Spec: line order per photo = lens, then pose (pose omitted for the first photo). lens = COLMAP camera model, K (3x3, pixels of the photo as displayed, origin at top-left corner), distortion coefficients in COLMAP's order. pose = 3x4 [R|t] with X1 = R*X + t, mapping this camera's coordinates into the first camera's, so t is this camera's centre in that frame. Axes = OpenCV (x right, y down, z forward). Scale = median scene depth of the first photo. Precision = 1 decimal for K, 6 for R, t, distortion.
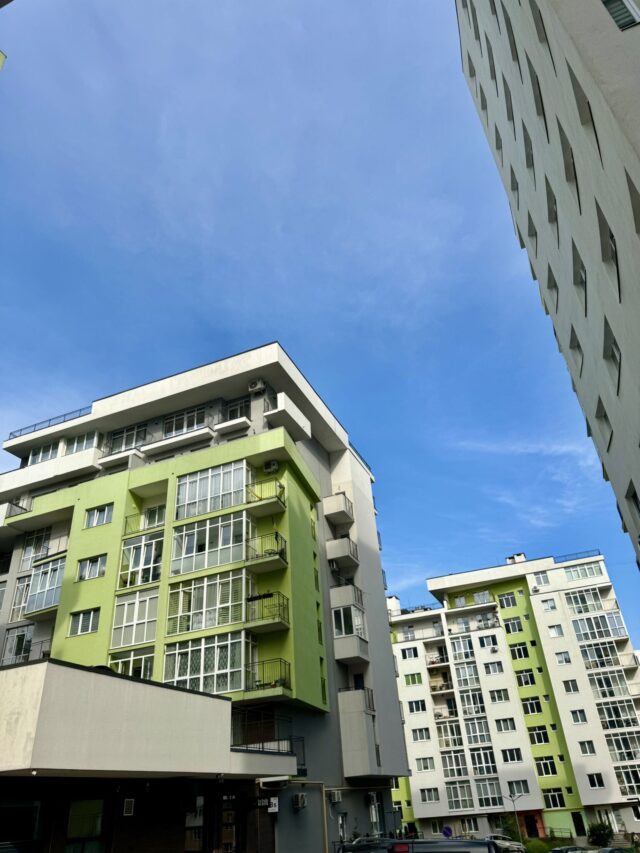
lens RADIAL K [[609.0, 0, 326.2], [0, 609.0, 430.1], [0, 0, 1]] dist [0.040102, -0.006291]
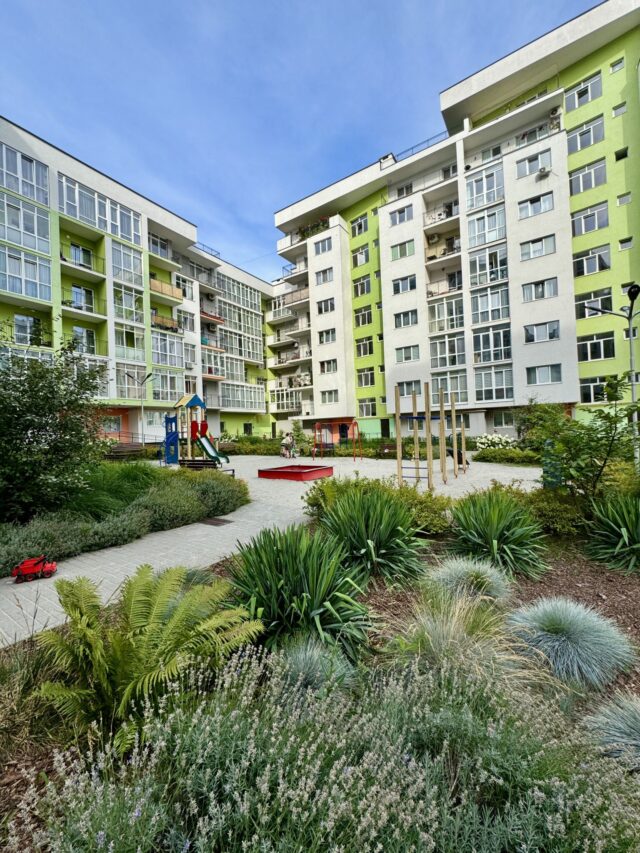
lens RADIAL K [[338.2, 0, 322.2], [0, 338.2, 423.0], [0, 0, 1]] dist [-0.000690, -0.000003]
pose [[0.977982, 0.029816, -0.206548, 0.147891], [0.080448, 0.859380, 0.504970, 0.399935], [0.192560, -0.510468, 0.838059, 0.594279]]
